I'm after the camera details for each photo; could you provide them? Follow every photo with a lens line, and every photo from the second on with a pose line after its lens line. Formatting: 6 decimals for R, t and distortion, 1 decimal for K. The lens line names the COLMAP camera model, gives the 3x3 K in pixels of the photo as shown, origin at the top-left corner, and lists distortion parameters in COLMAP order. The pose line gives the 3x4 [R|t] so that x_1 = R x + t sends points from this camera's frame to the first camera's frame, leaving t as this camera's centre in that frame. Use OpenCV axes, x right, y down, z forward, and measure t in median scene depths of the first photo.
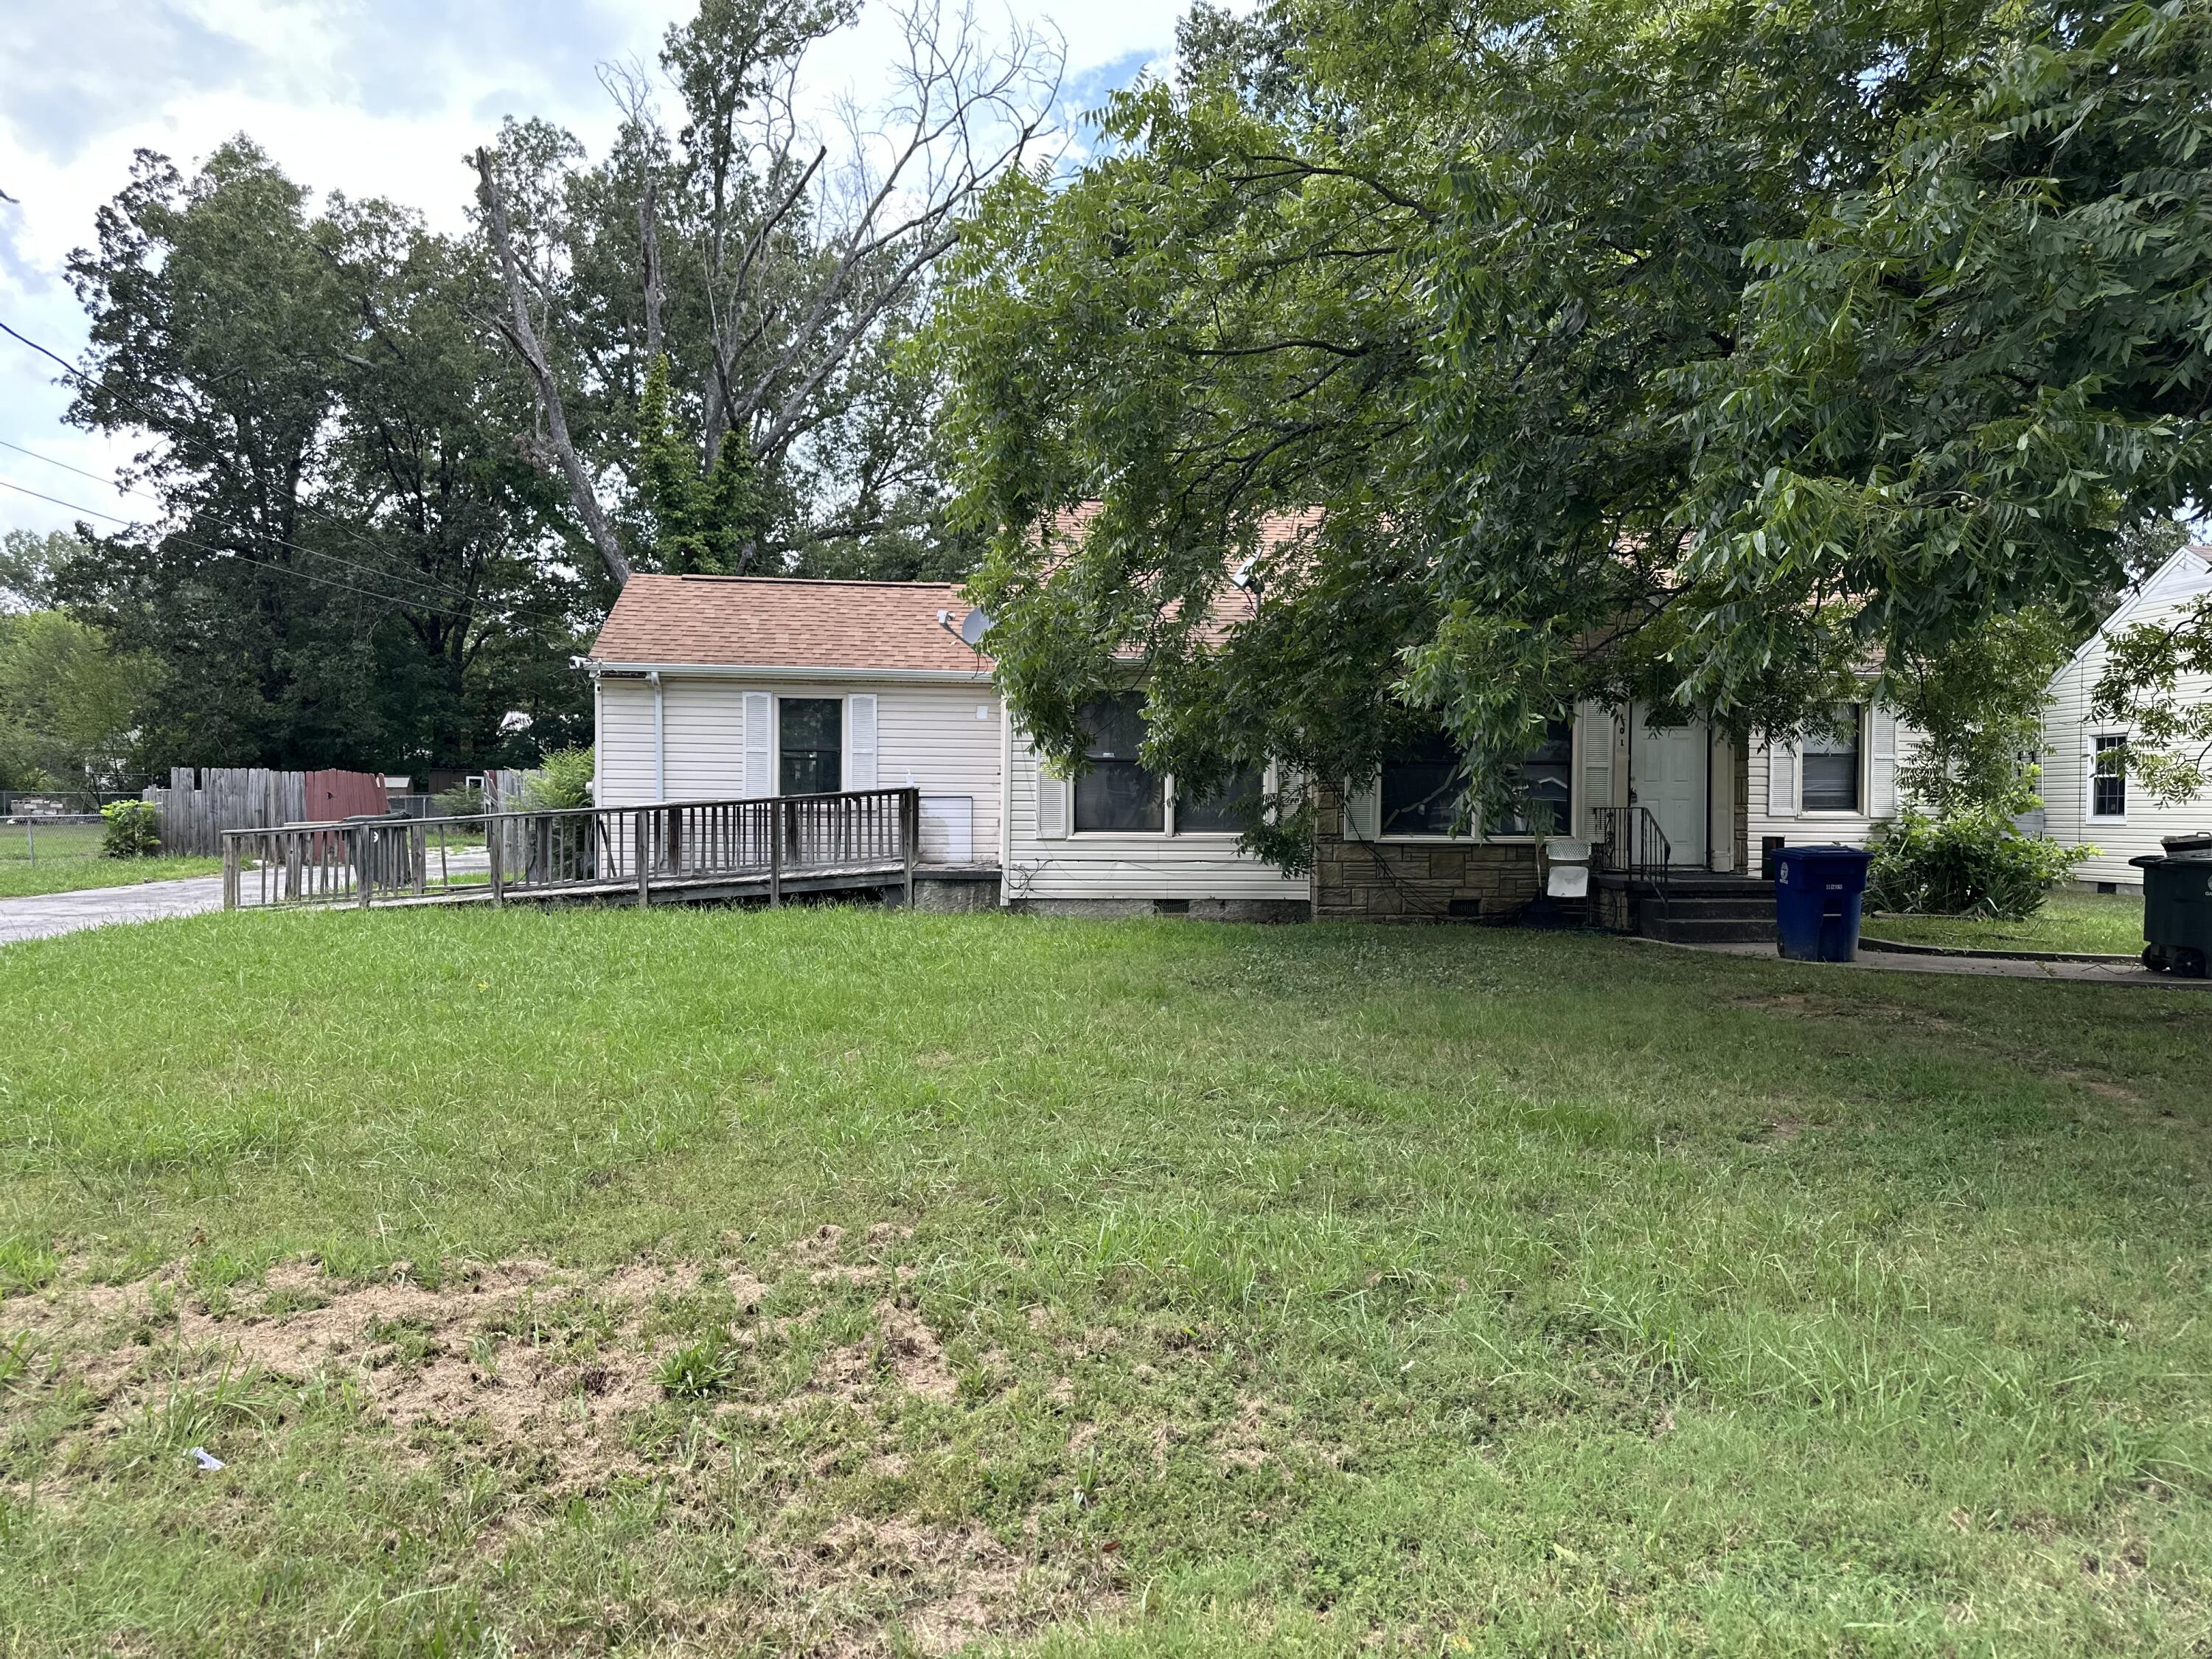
lens RADIAL K [[1554.2, 0, 1122.7], [0, 1554.2, 808.7], [0, 0, 1]] dist [0.057155, -0.071866]
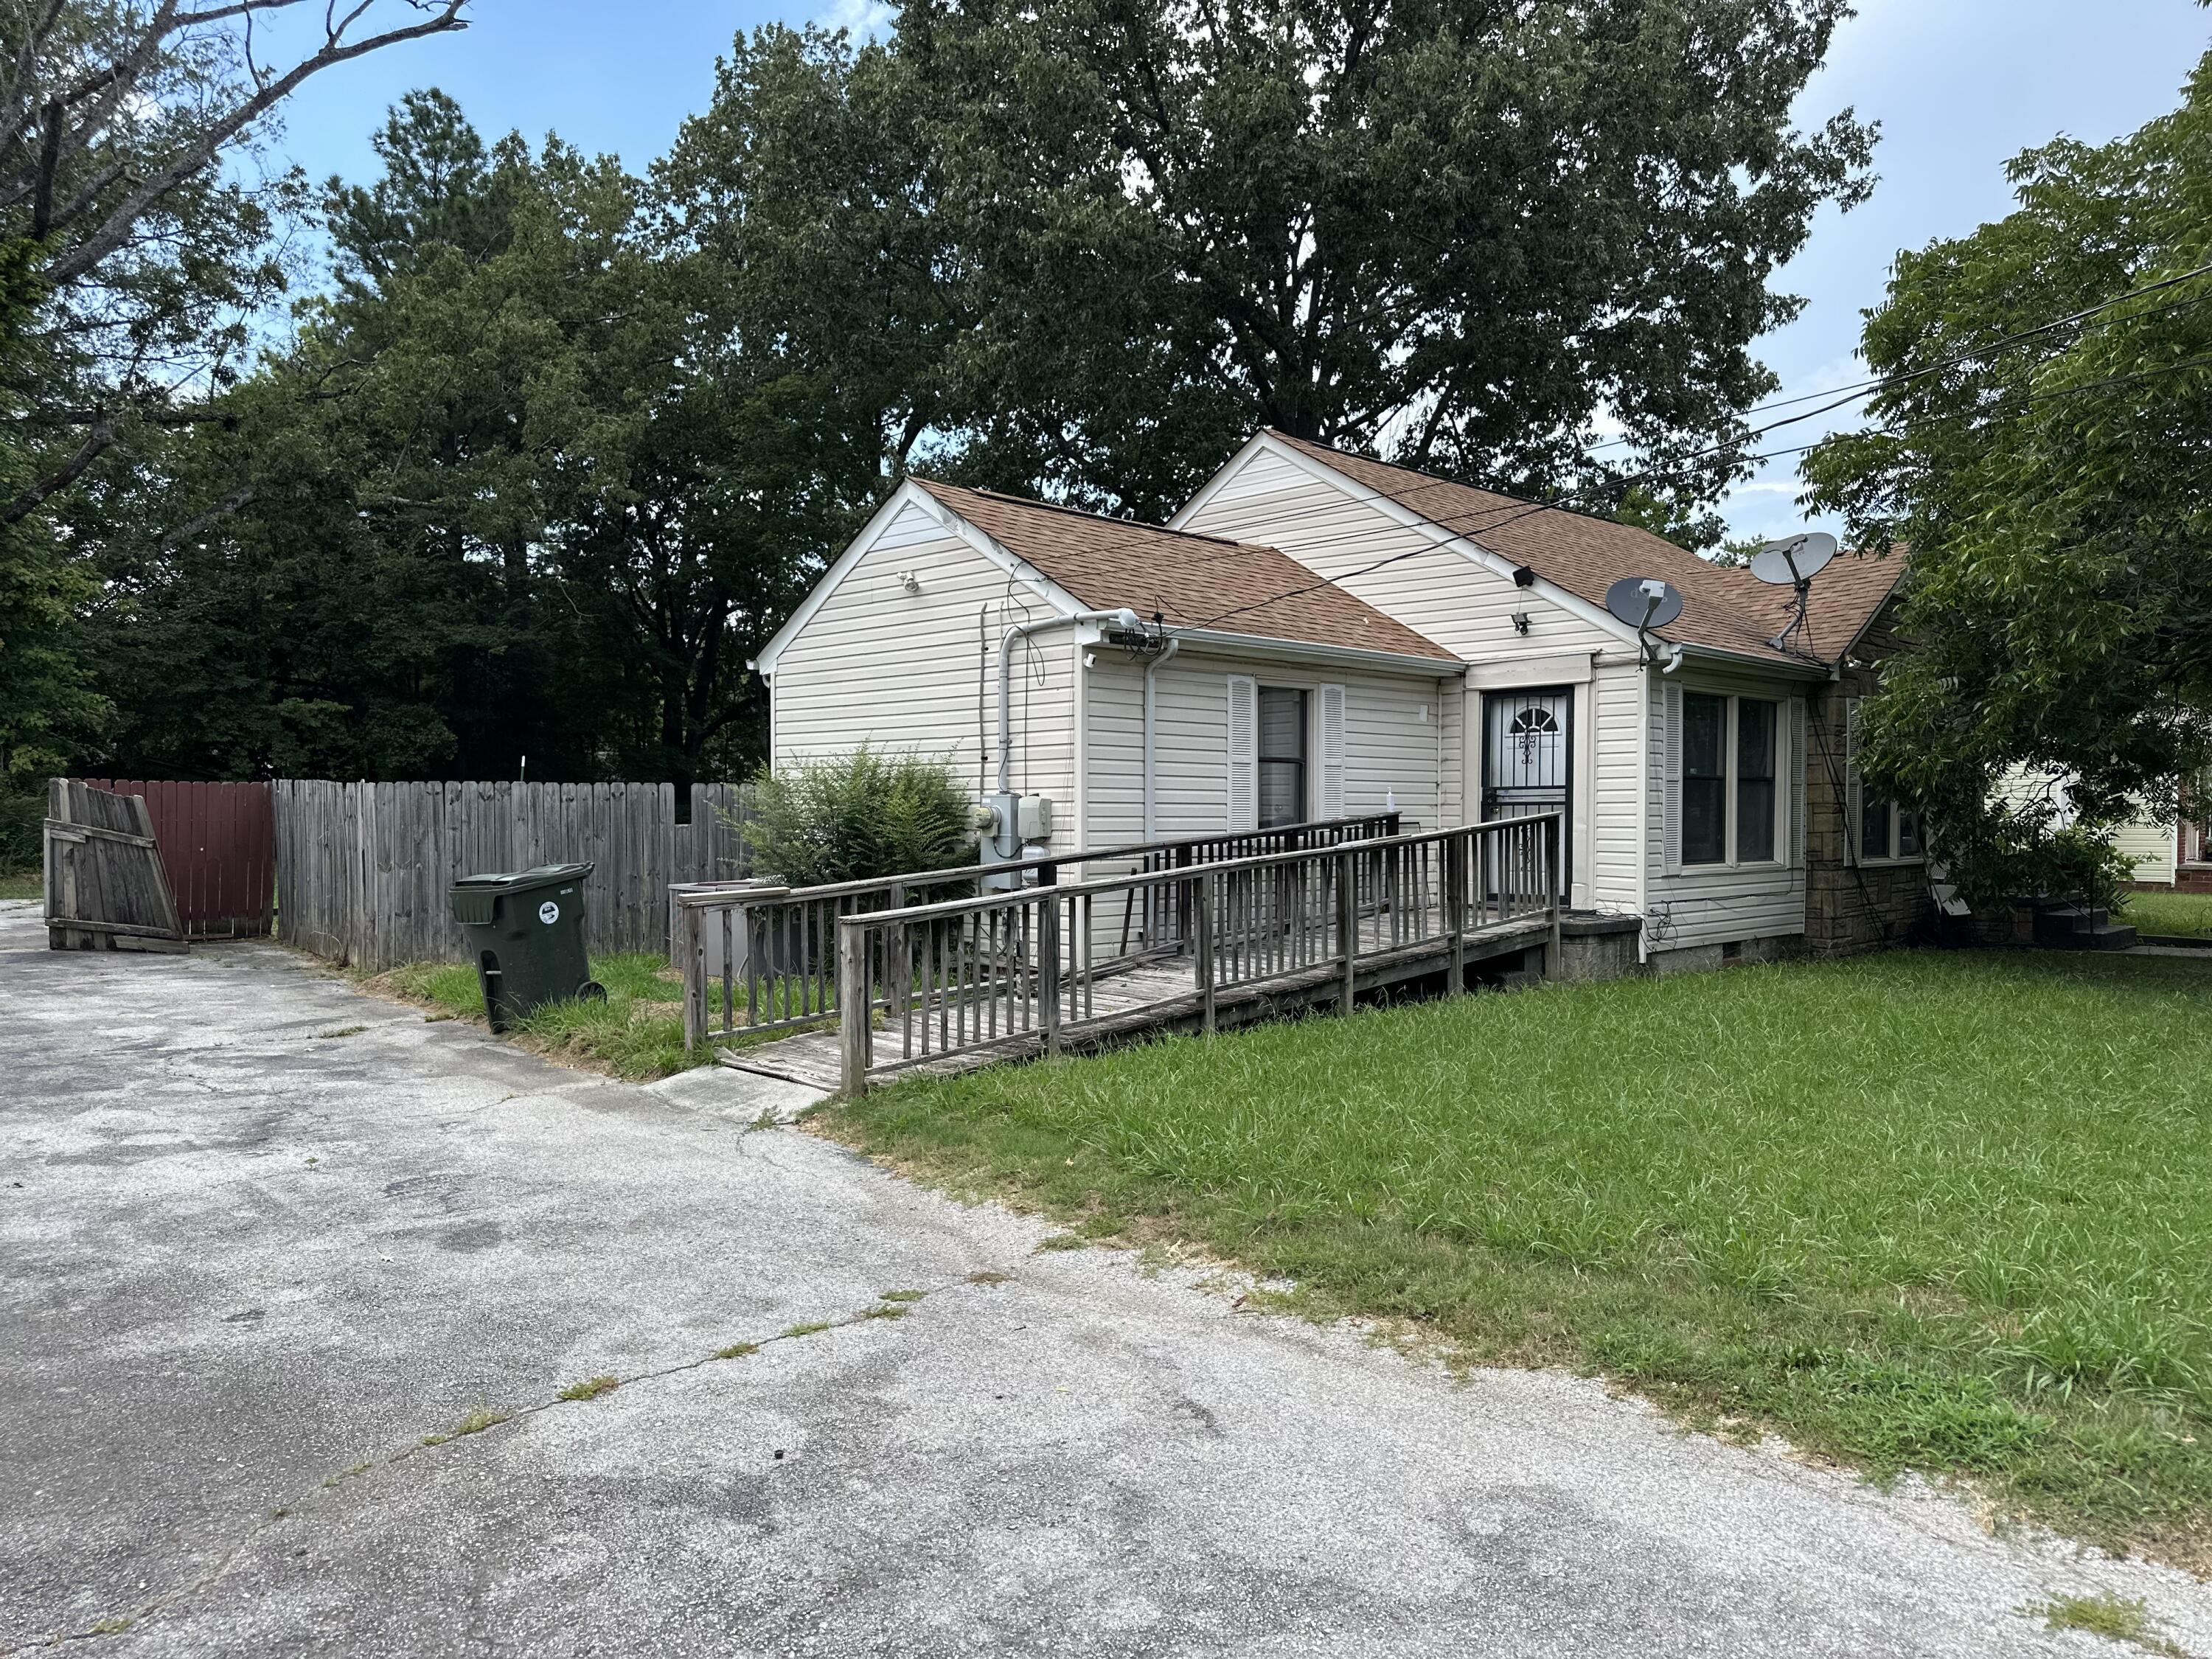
lens RADIAL K [[1554.2, 0, 1085.6], [0, 1554.2, 835.2], [0, 0, 1]] dist [0.057155, -0.071866]
pose [[0.771771, -0.017716, 0.635654, -0.771029], [0.022756, 0.999741, 0.000234, -0.007358], [-0.635493, 0.014284, 0.771974, 0.561330]]
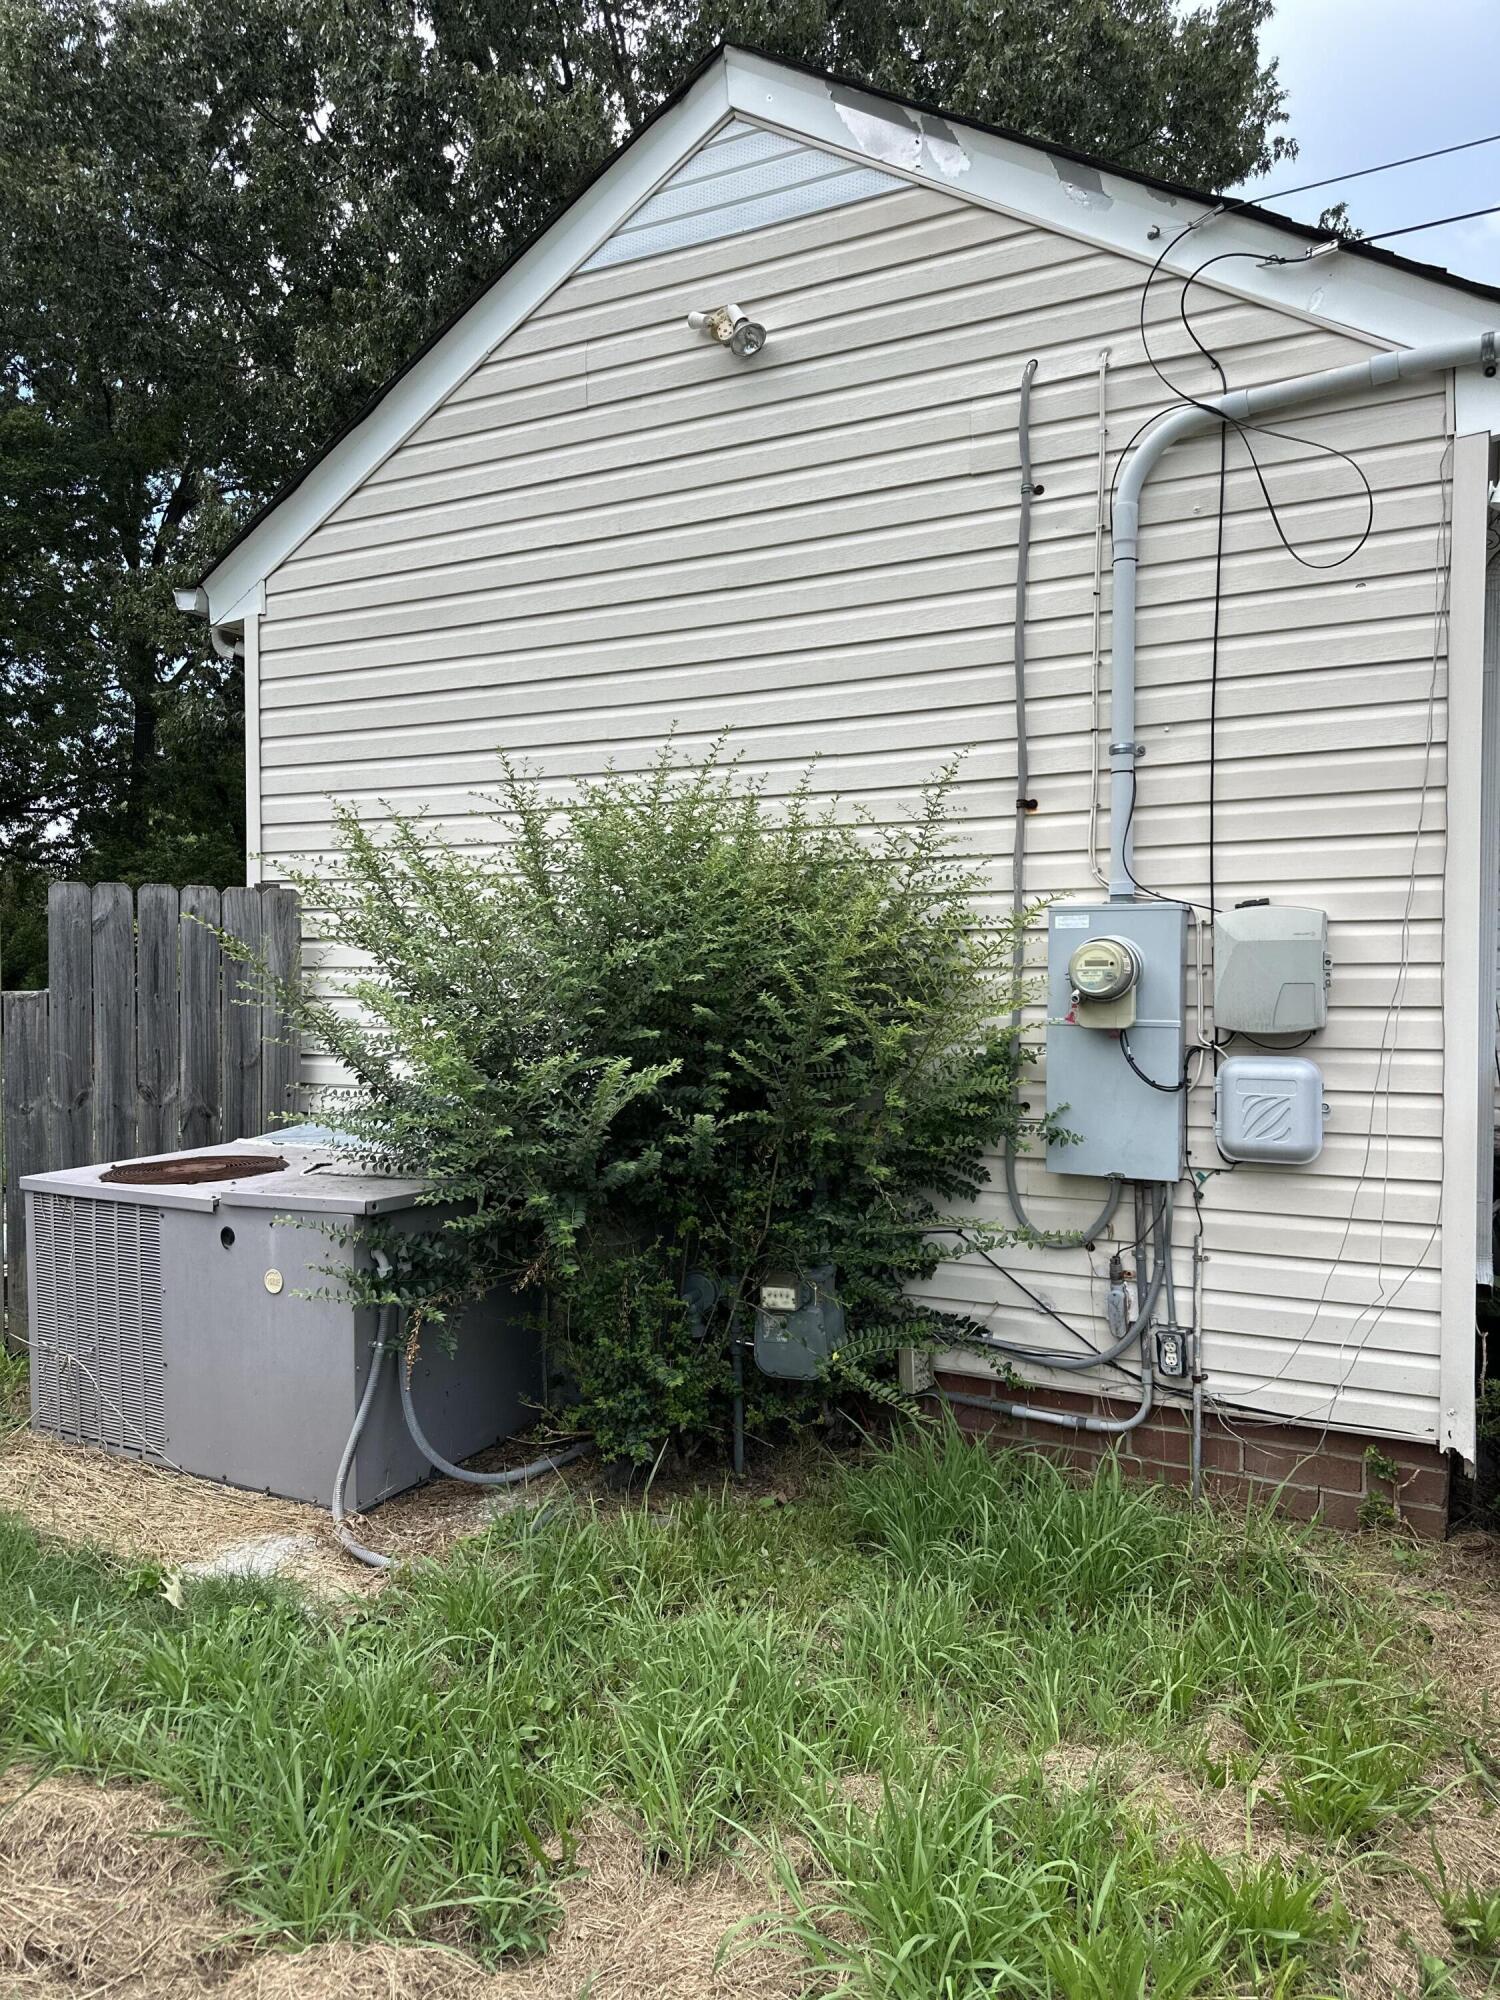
lens RADIAL K [[1405.3, 0, 745.9], [0, 1405.3, 992.3], [0, 0, 1]] dist [0.057155, -0.071866]
pose [[0.538802, -0.022863, 0.842122, -0.577264], [0.026114, 0.999605, 0.010431, -0.016159], [-0.842028, 0.016371, 0.539186, 1.043217]]
